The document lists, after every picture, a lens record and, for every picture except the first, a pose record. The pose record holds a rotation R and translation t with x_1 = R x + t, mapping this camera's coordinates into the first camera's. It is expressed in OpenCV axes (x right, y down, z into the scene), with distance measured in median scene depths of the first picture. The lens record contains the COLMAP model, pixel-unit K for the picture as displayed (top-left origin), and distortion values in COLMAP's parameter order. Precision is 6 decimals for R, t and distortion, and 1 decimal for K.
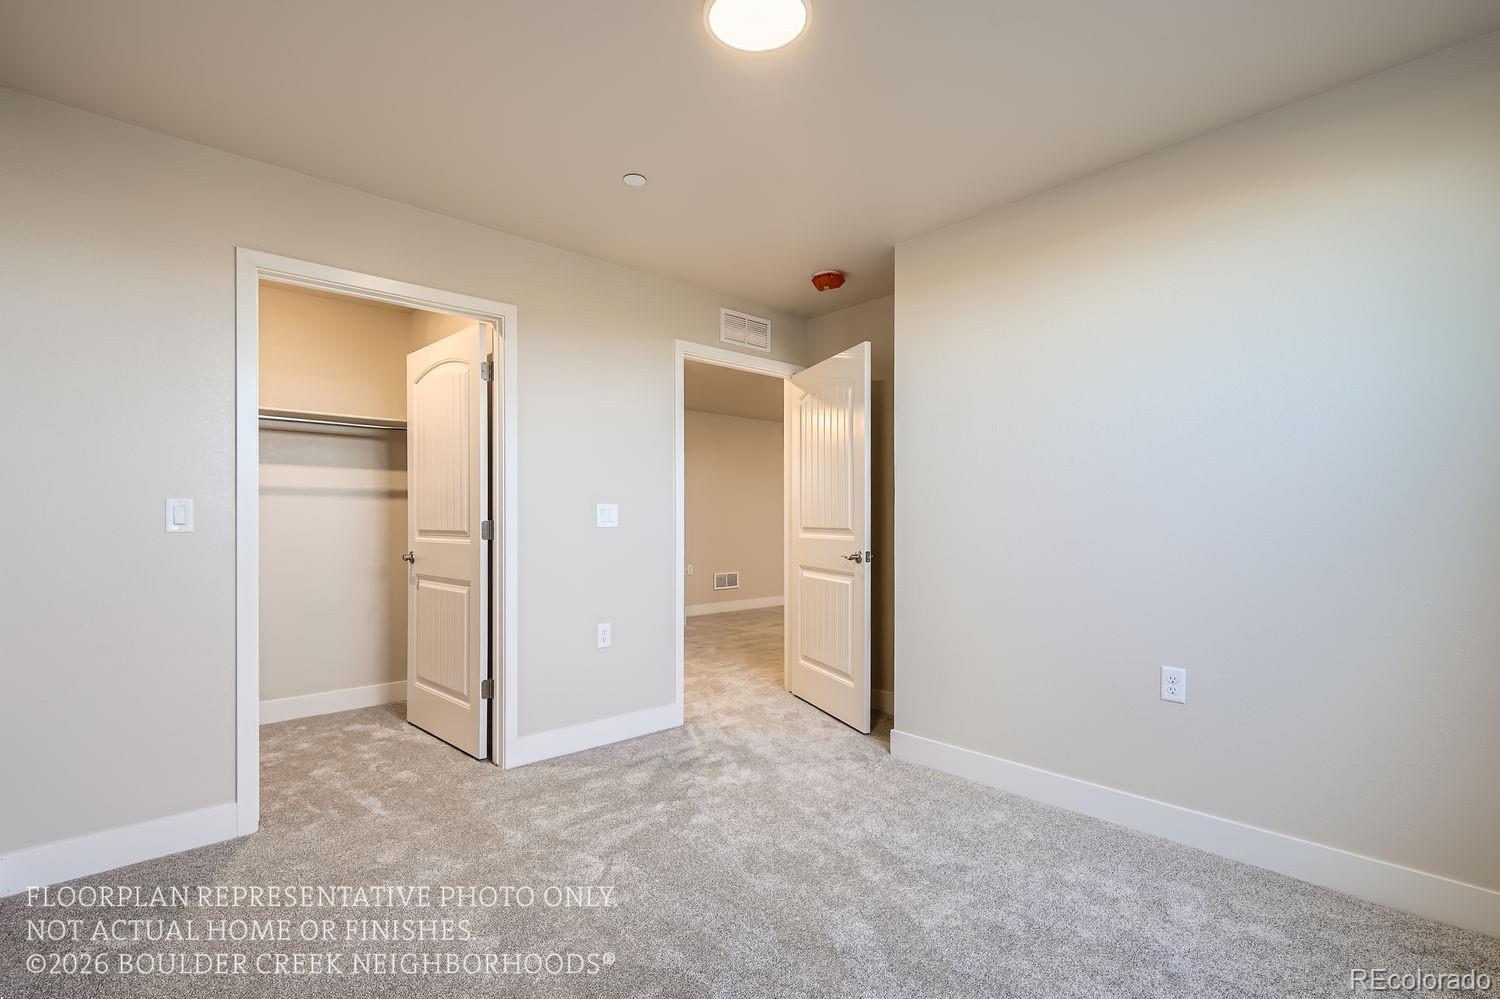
lens RADIAL K [[687.1, 0, 755.9], [0, 687.1, 513.9], [0, 0, 1]] dist [0.004323, -0.000915]
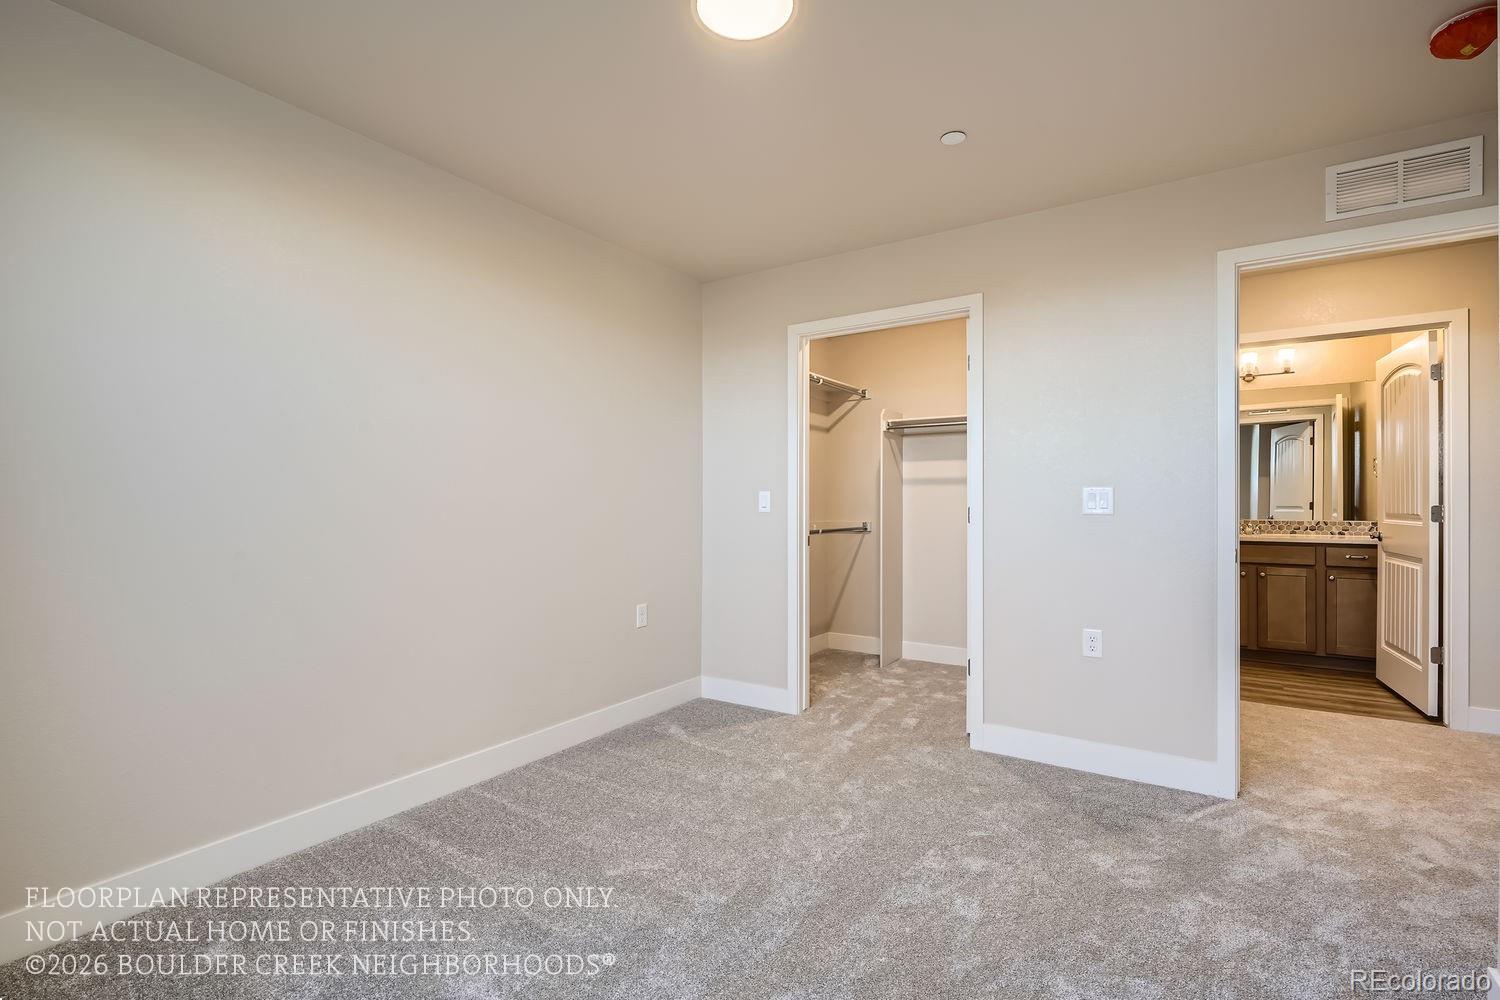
lens RADIAL K [[687.1, 0, 755.2], [0, 687.1, 498.0], [0, 0, 1]] dist [0.004323, -0.000915]
pose [[0.252212, -0.004463, -0.967662, 0.488793], [0.005572, 0.999979, -0.003160, -0.000259], [0.967656, -0.004595, 0.252232, 0.387888]]
